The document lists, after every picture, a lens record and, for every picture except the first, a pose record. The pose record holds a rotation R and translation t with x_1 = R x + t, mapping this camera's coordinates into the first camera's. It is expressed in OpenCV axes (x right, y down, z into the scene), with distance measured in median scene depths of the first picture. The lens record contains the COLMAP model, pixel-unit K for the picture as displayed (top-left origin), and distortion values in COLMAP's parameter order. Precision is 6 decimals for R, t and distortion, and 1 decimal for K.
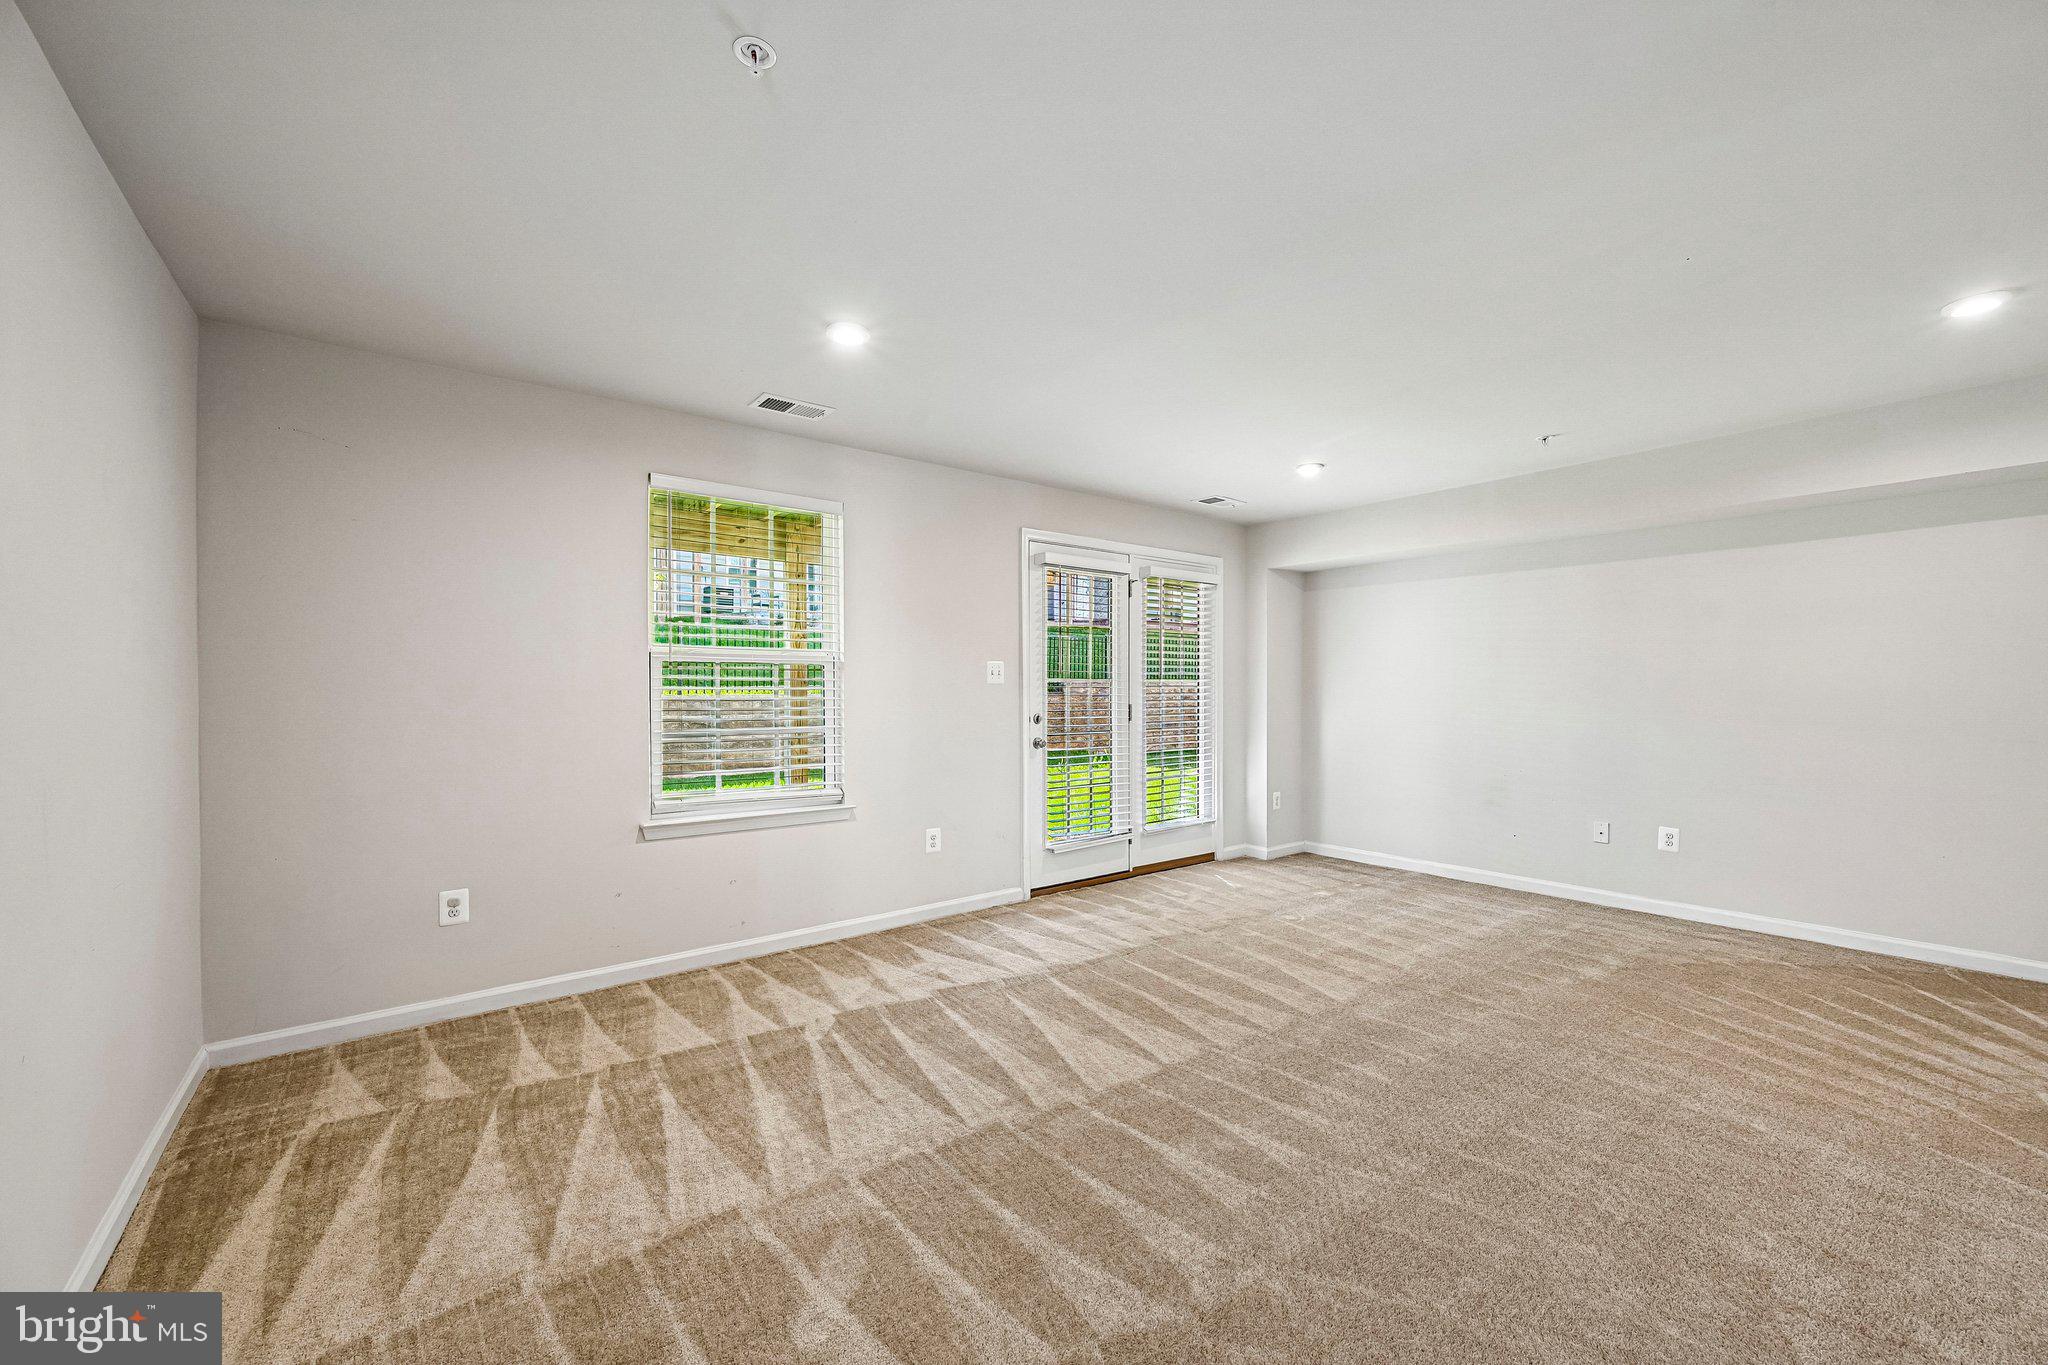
lens RADIAL K [[810.3, 0, 1047.5], [0, 810.3, 692.3], [0, 0, 1]] dist [-0.006512, -0.000087]
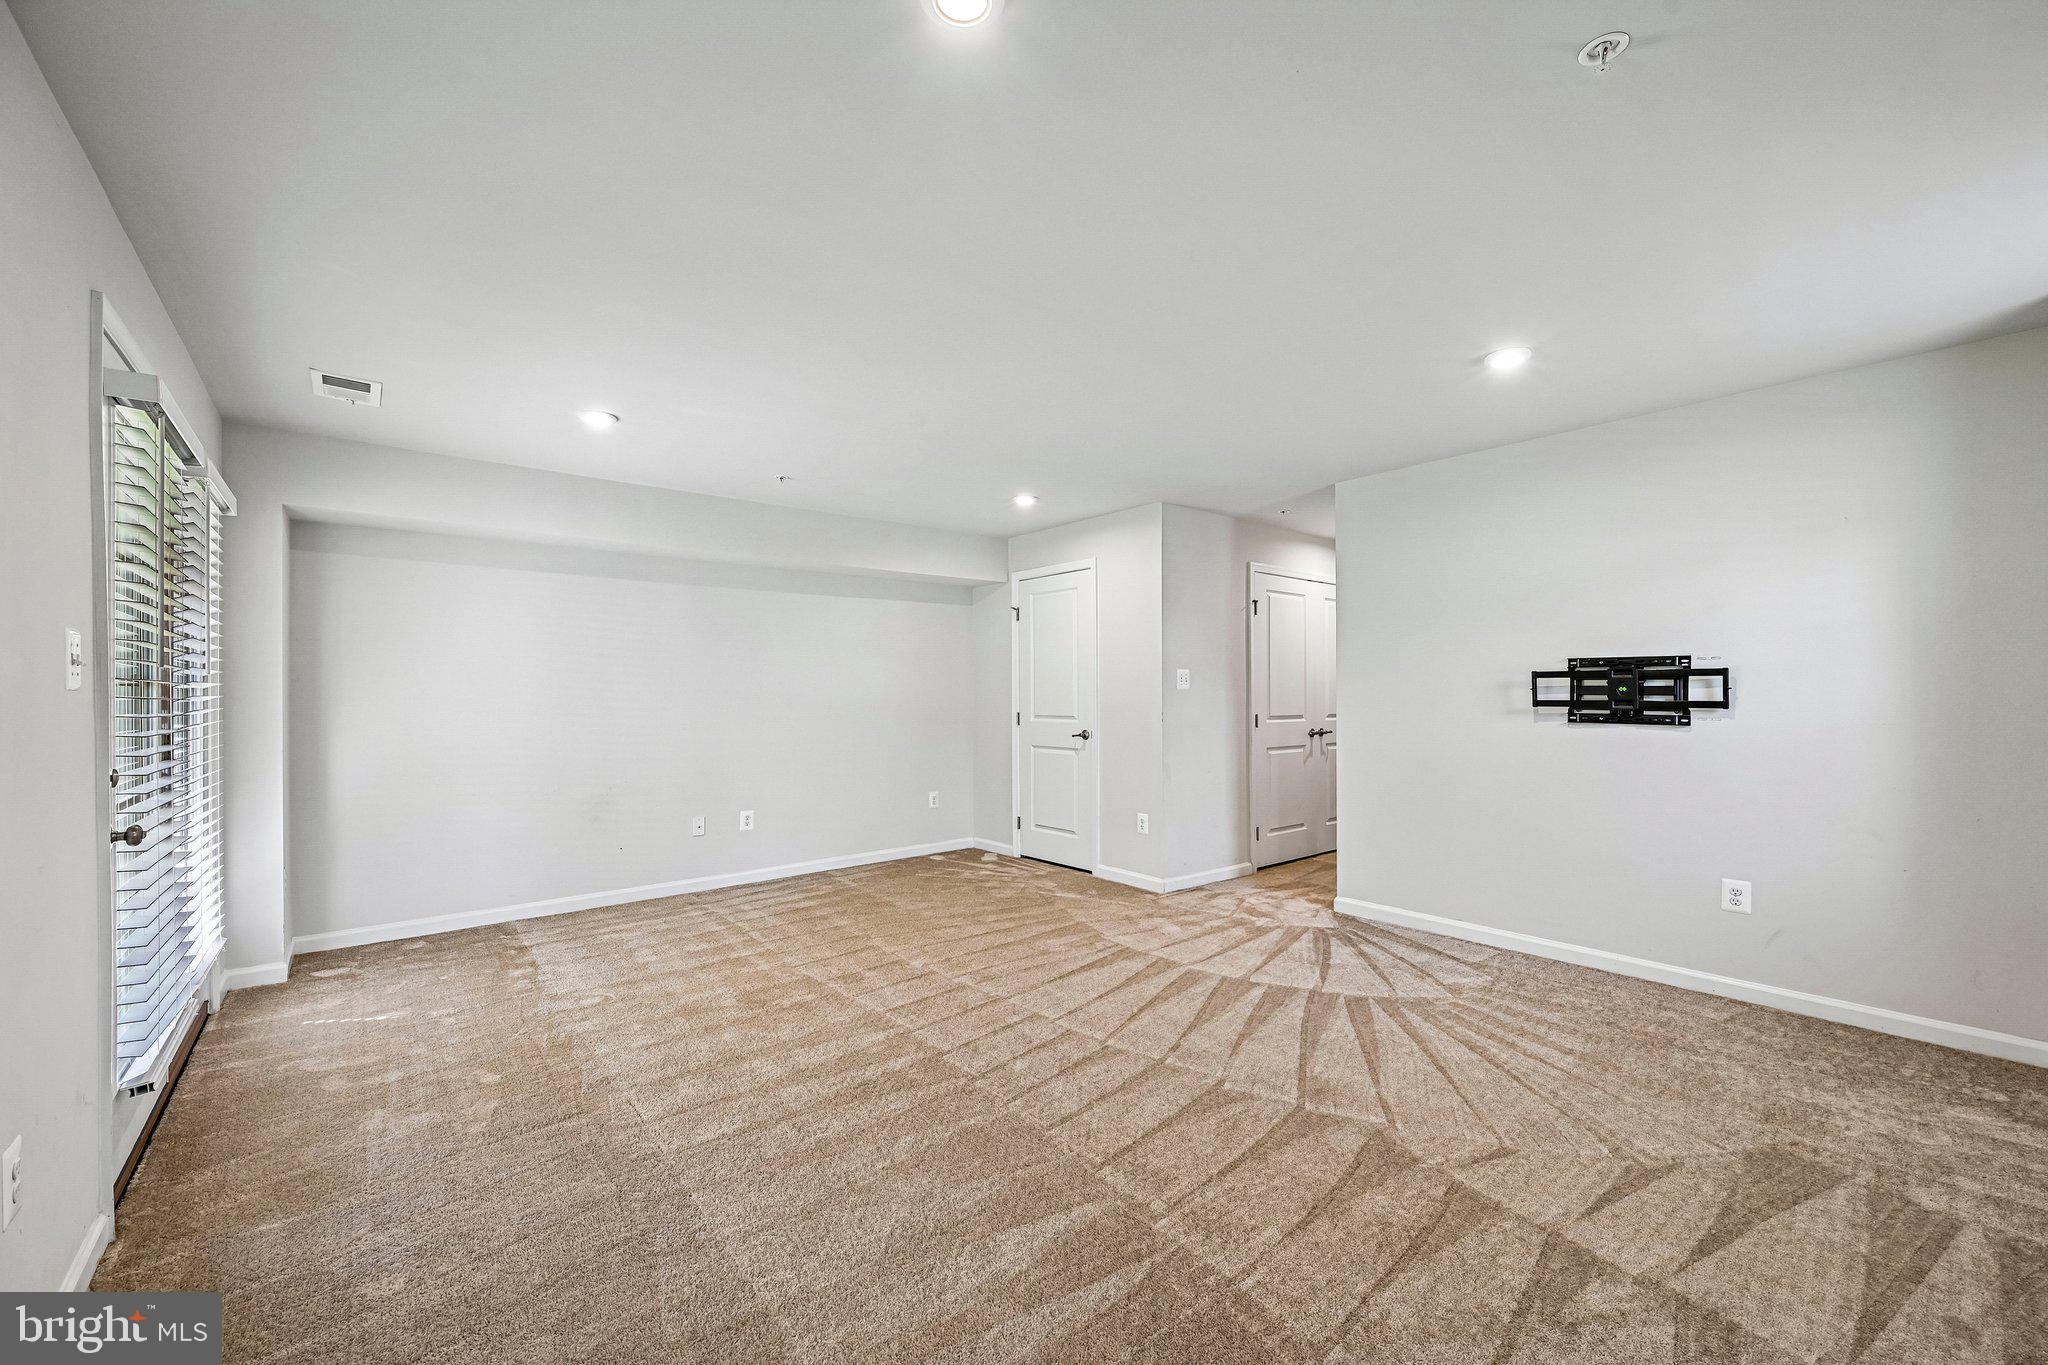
lens RADIAL K [[806.7, 0, 1018.2], [0, 806.7, 691.4], [0, 0, 1]] dist [-0.003006, -0.000106]
pose [[-0.010608, 0.003975, 0.999936, -0.425299], [0.014112, 0.999893, -0.003825, -0.001792], [-0.999844, 0.014070, -0.010663, 0.564095]]
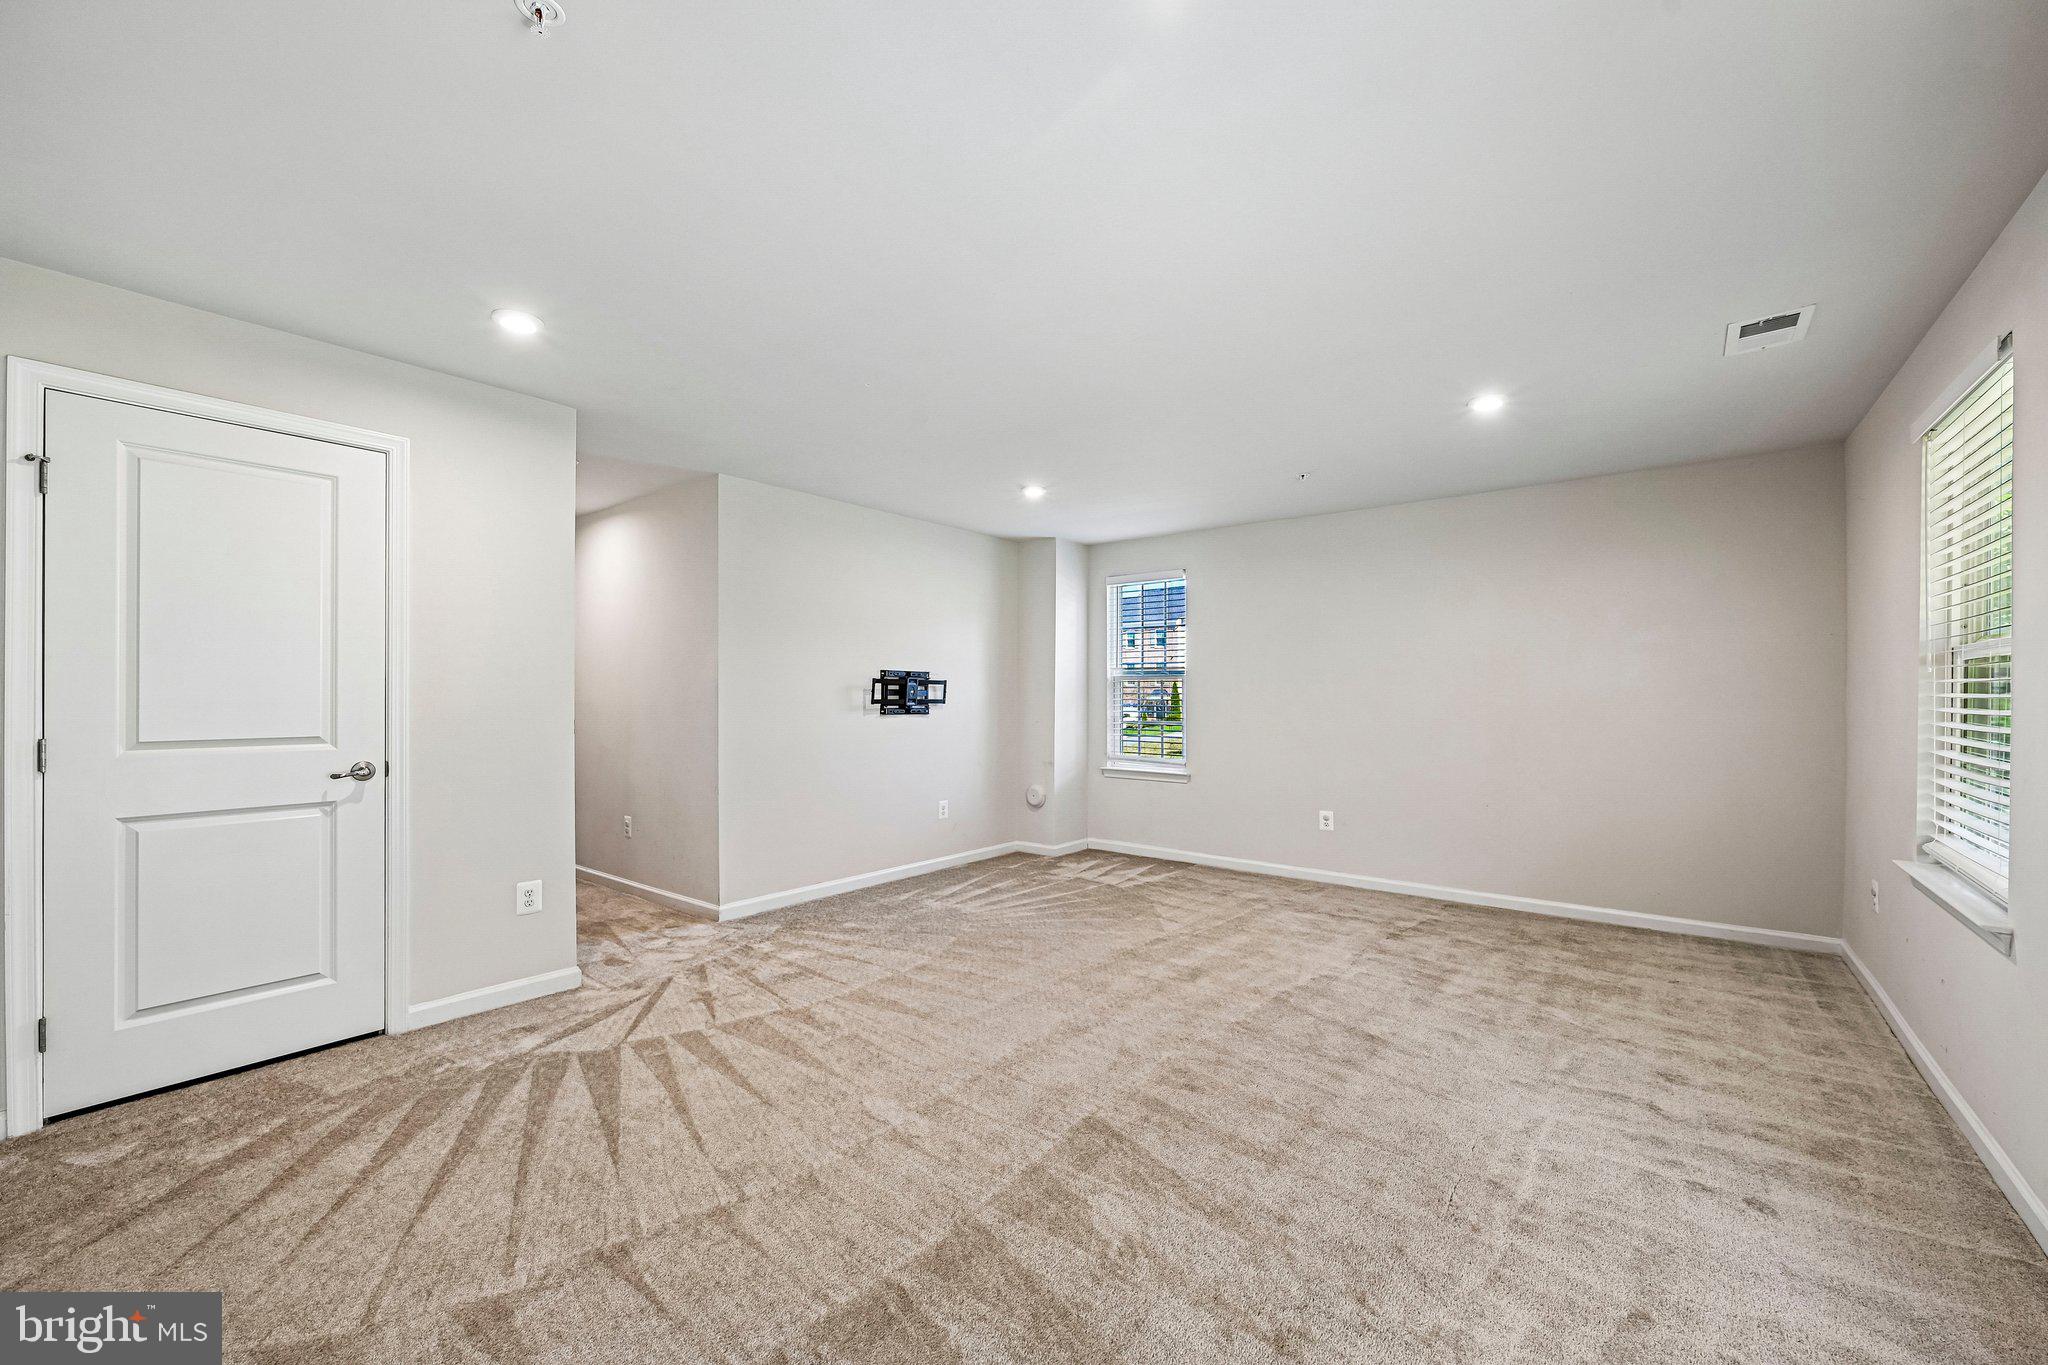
lens RADIAL K [[801.9, 0, 1033.7], [0, 801.9, 693.6], [0, 0, 1]] dist [-0.002744, -0.000214]
pose [[-0.973150, -0.003453, -0.230145, 0.399608], [-0.006180, 0.999919, 0.011129, -0.010100], [0.230088, 0.012252, -0.973093, 1.152134]]
